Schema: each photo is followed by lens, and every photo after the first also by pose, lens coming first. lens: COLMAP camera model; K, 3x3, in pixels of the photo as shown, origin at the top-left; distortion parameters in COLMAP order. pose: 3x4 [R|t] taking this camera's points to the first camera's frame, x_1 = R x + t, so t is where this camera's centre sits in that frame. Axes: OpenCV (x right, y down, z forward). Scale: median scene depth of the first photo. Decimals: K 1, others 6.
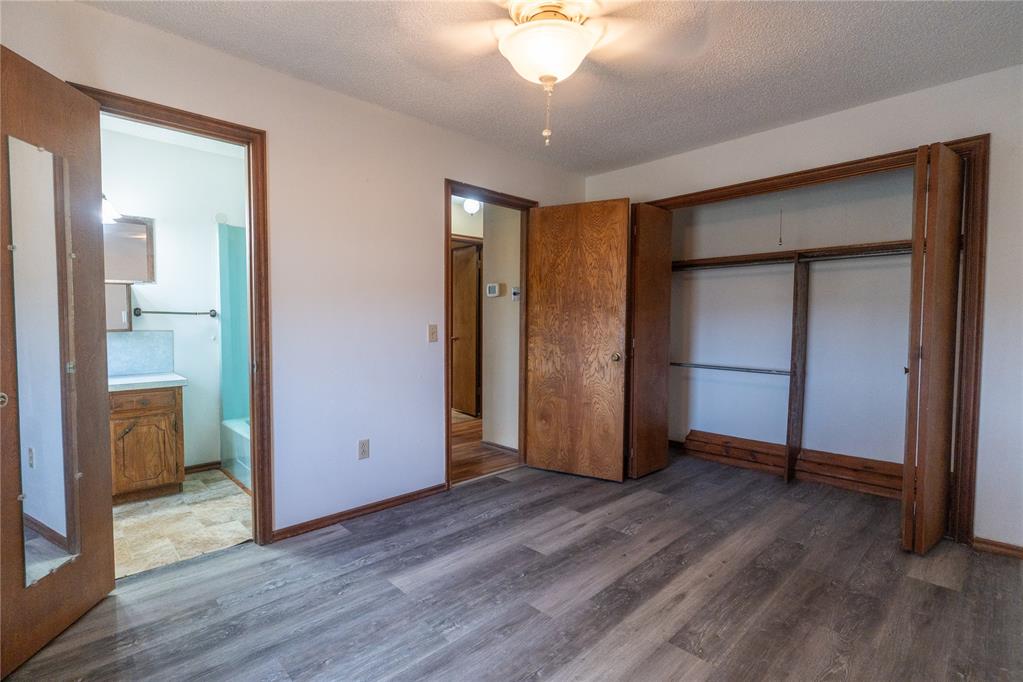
lens RADIAL K [[483.8, 0, 507.6], [0, 483.8, 344.1], [0, 0, 1]] dist [0.001740, 0.000243]
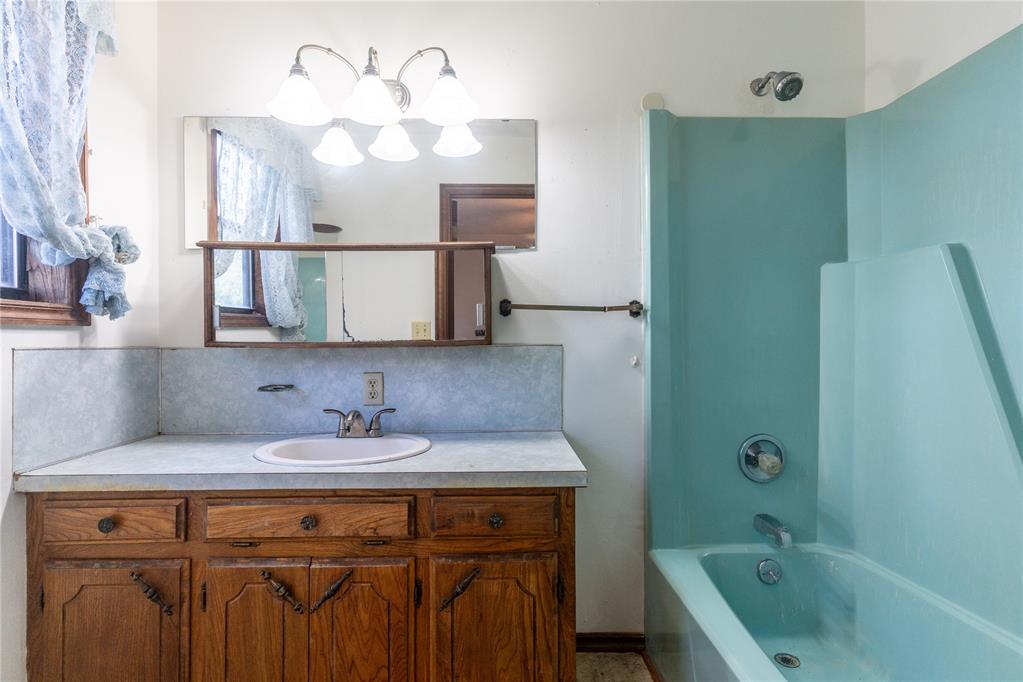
lens RADIAL K [[483.8, 0, 509.5], [0, 483.8, 342.4], [0, 0, 1]] dist [0.001740, 0.000243]
pose [[0.741062, -0.007434, -0.671396, -0.444394], [-0.026985, 0.998801, -0.040844, -0.010349], [0.670895, 0.048386, 0.739973, 0.663407]]
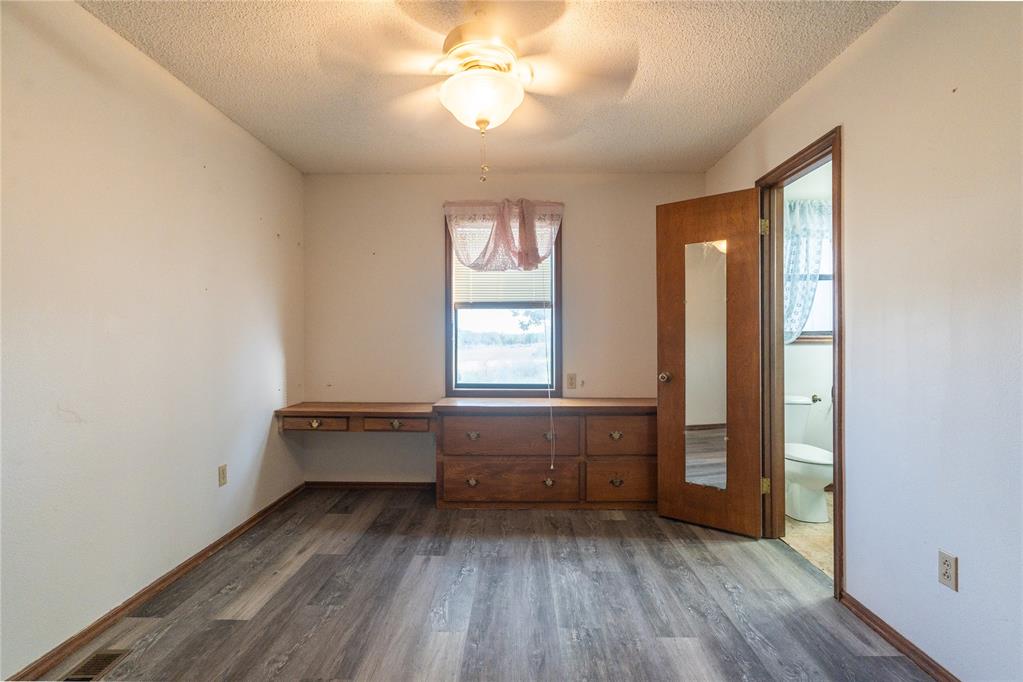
lens RADIAL K [[483.8, 0, 510.9], [0, 483.8, 339.0], [0, 0, 1]] dist [0.001740, 0.000243]
pose [[-0.703871, -0.004044, -0.710316, 0.659057], [-0.040196, 0.998608, 0.034145, -0.069317], [0.709190, 0.052586, -0.703054, 1.467175]]
